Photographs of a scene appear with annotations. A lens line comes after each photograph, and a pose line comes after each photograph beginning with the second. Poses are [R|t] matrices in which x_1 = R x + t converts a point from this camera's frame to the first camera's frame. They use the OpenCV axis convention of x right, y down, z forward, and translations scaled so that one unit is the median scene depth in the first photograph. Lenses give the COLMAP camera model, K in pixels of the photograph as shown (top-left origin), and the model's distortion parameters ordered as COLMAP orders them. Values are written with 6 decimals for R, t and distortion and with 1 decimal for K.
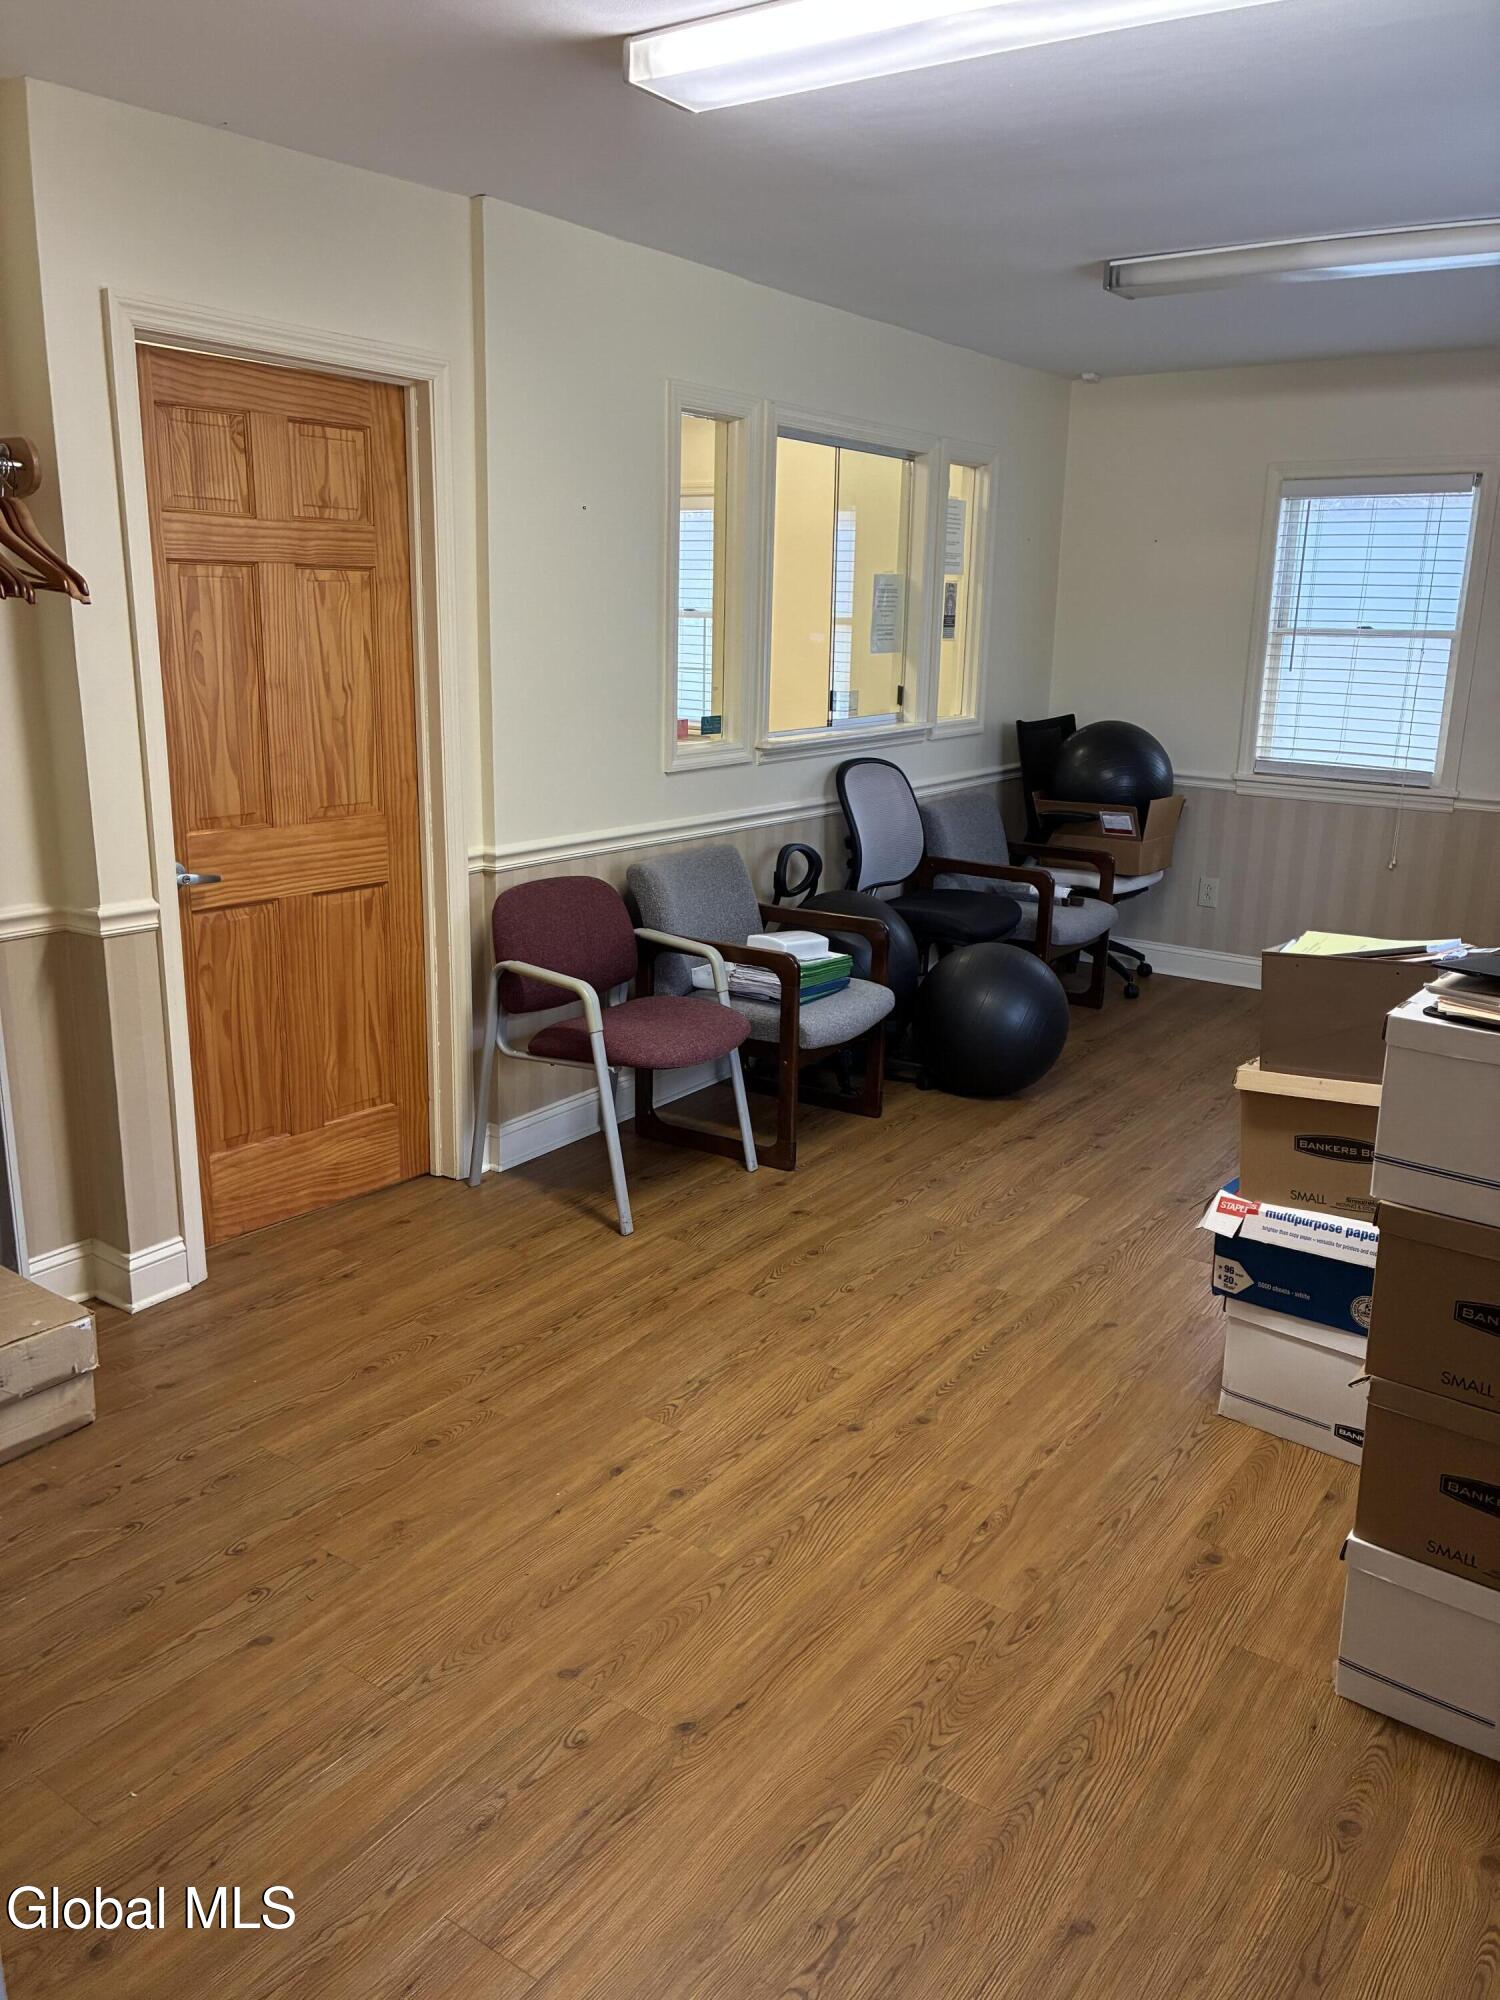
lens RADIAL K [[1512.7, 0, 757.0], [0, 1512.7, 995.3], [0, 0, 1]] dist [0.029993, -0.064540]
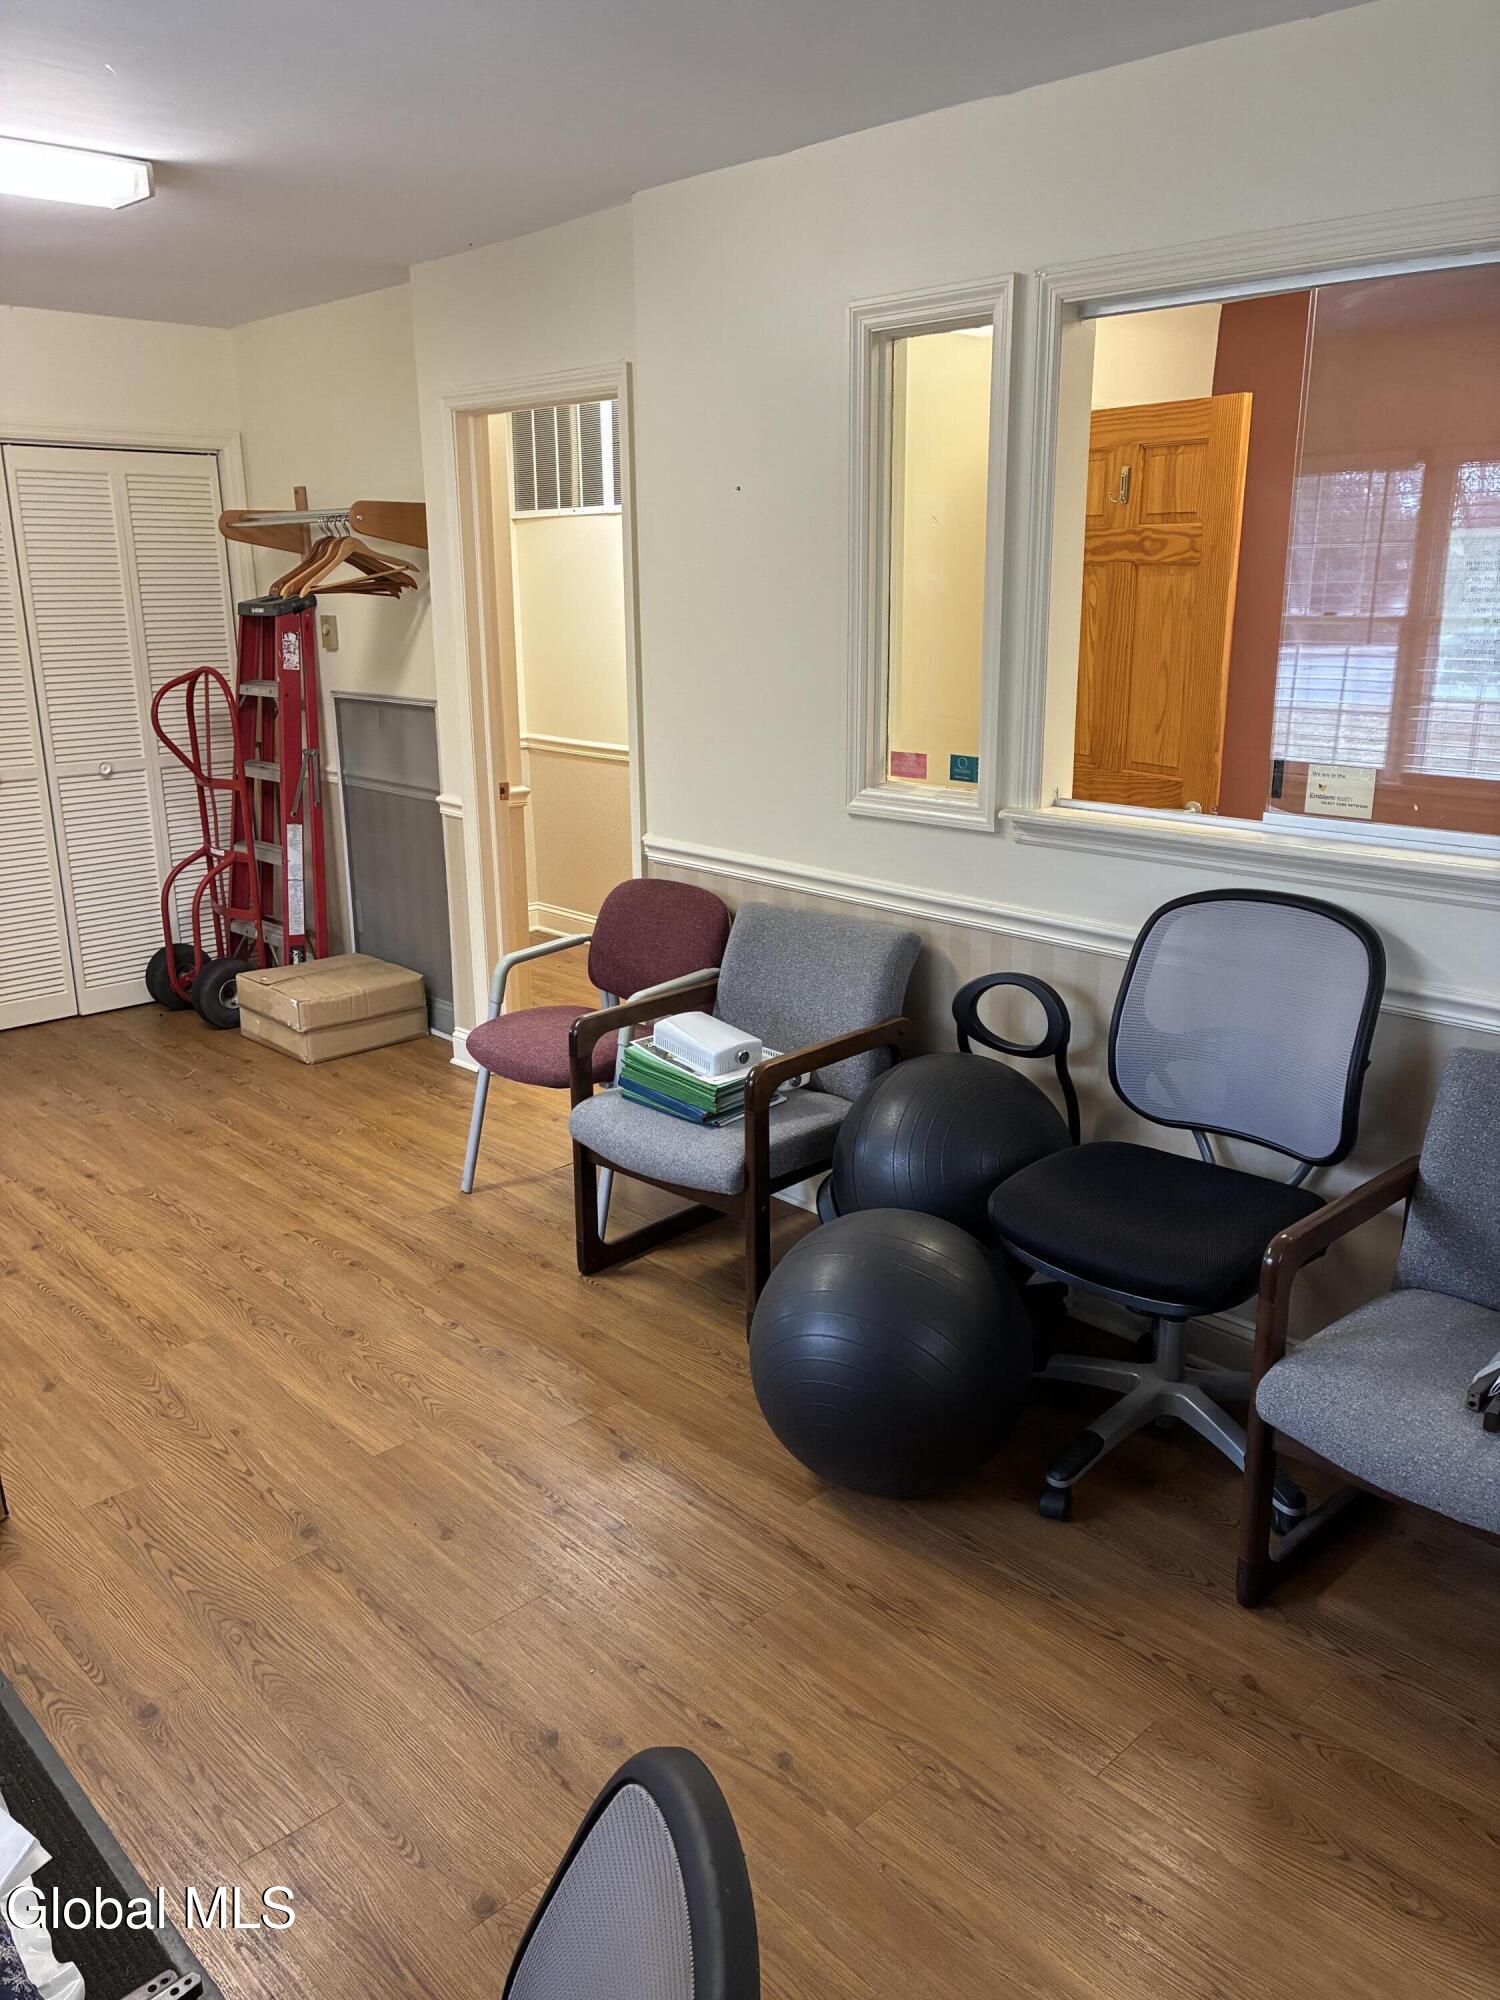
lens RADIAL K [[1512.7, 0, 756.4], [0, 1512.7, 1004.7], [0, 0, 1]] dist [0.029993, -0.064540]
pose [[-0.186627, 0.249665, -0.950178, 0.920130], [-0.247001, 0.924179, 0.291347, -0.348678], [0.950874, 0.289068, -0.110809, 1.375953]]
